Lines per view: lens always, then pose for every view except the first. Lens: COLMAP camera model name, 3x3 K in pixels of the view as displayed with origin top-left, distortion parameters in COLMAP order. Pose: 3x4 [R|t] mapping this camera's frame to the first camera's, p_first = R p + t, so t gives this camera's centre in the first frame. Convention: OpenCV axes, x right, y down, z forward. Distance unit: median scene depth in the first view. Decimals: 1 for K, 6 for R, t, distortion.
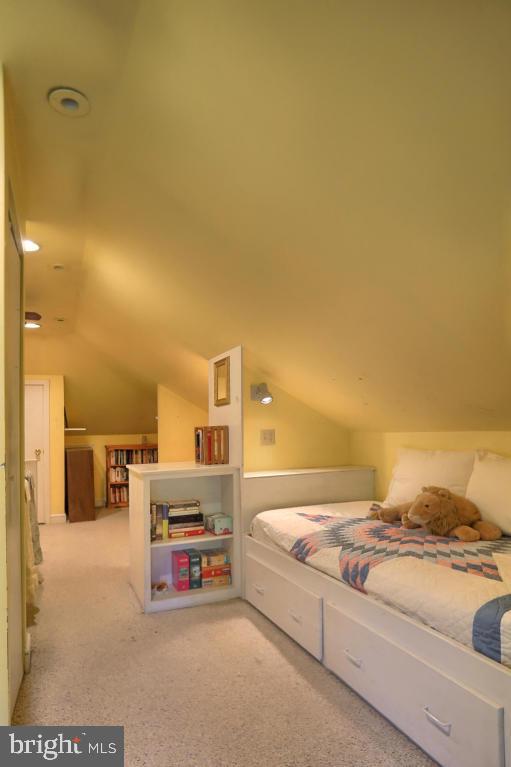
lens RADIAL K [[462.1, 0, 256.8], [0, 462.1, 426.5], [0, 0, 1]] dist [-0.069795, 0.059520]
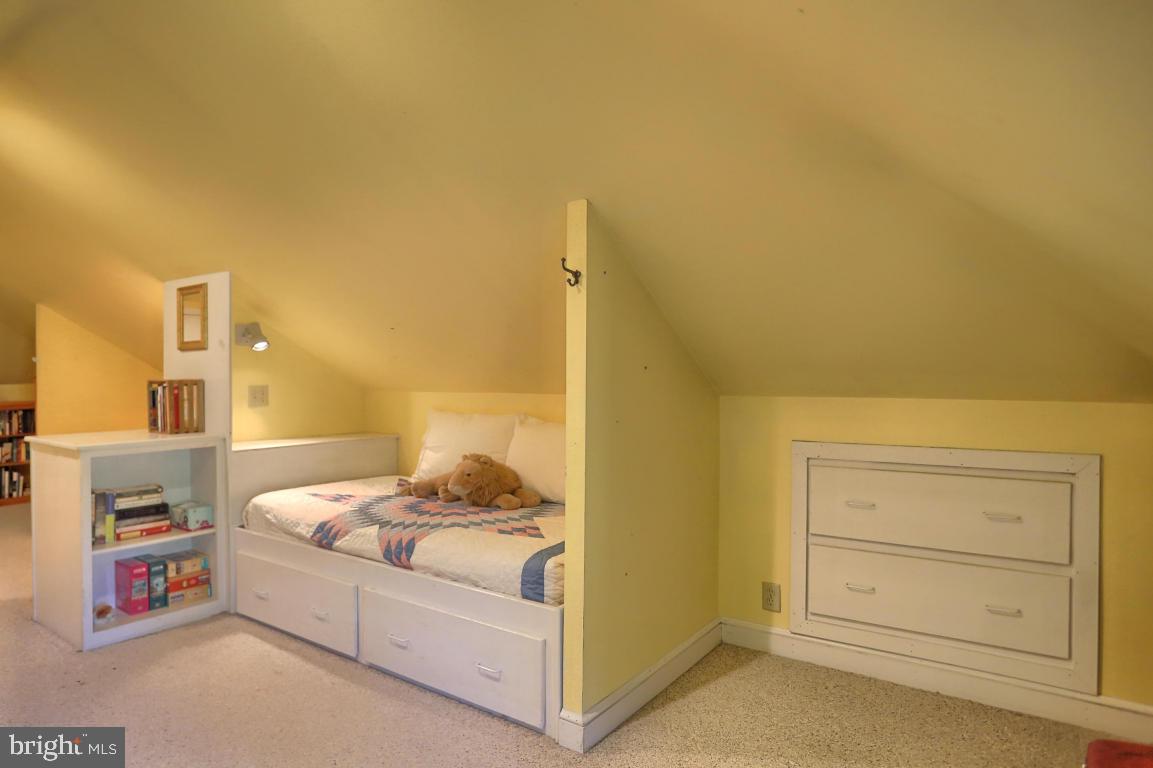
lens RADIAL K [[694.6, 0, 576.5], [0, 694.6, 384.0], [0, 0, 1]] dist [-0.069795, 0.059520]
pose [[0.846996, 0.020011, 0.531222, -0.172114], [-0.026860, 0.999626, 0.005170, -0.020170], [-0.530920, -0.018648, 0.847217, -0.266336]]
